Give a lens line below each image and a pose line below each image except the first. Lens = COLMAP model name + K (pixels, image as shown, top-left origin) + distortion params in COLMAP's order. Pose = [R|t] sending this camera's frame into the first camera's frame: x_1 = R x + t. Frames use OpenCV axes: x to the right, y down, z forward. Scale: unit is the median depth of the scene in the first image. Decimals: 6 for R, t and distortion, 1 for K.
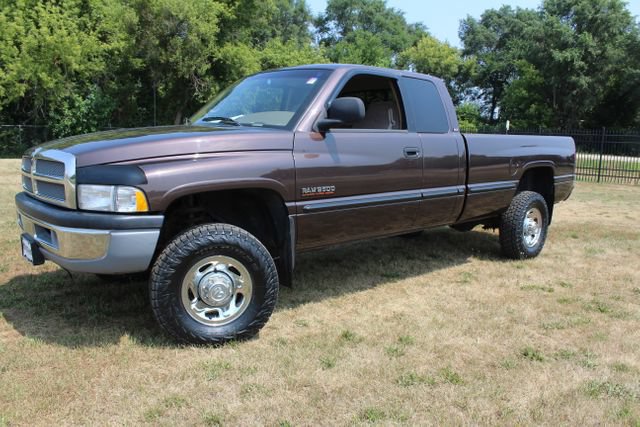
lens RADIAL K [[525.8, 0, 320.0], [0, 525.8, 213.5], [0, 0, 1]] dist [-0.175189, 0.147976]
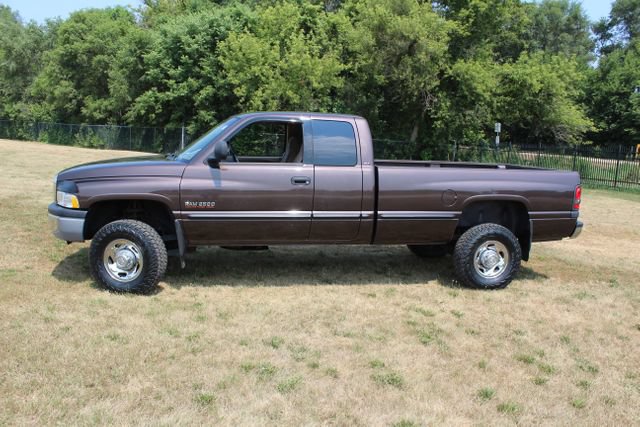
lens RADIAL K [[525.8, 0, 320.0], [0, 525.8, 213.5], [0, 0, 1]] dist [-0.175189, 0.147976]
pose [[0.860828, 0.087860, -0.501254, 0.763328], [-0.097148, 0.995241, 0.007608, -0.047545], [0.499536, 0.042147, 0.865267, -0.064993]]
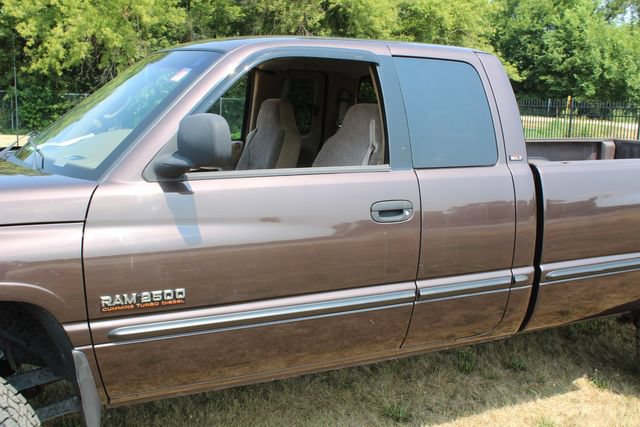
lens RADIAL K [[690.6, 0, 320.0], [0, 690.6, 213.5], [0, 0, 1]] dist [-0.120456, 0.141721]
pose [[0.966638, 0.043008, -0.252510, 0.245263], [-0.040536, 0.999066, 0.014983, -0.108062], [0.252918, -0.004247, 0.967478, 0.302788]]
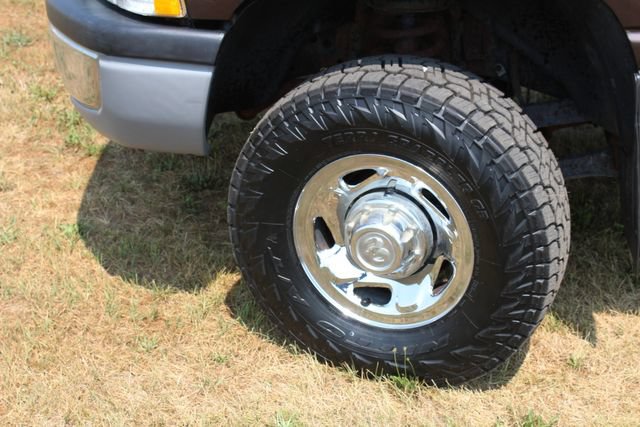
lens RADIAL K [[1126.8, 0, 320.0], [0, 1126.8, 213.5], [0, 0, 1]] dist [0.011742, 0.015718]
pose [[0.708375, 0.282387, -0.646887, 0.195501], [-0.077362, 0.942023, 0.326508, -0.089447], [0.701584, -0.181245, 0.689152, 0.277758]]
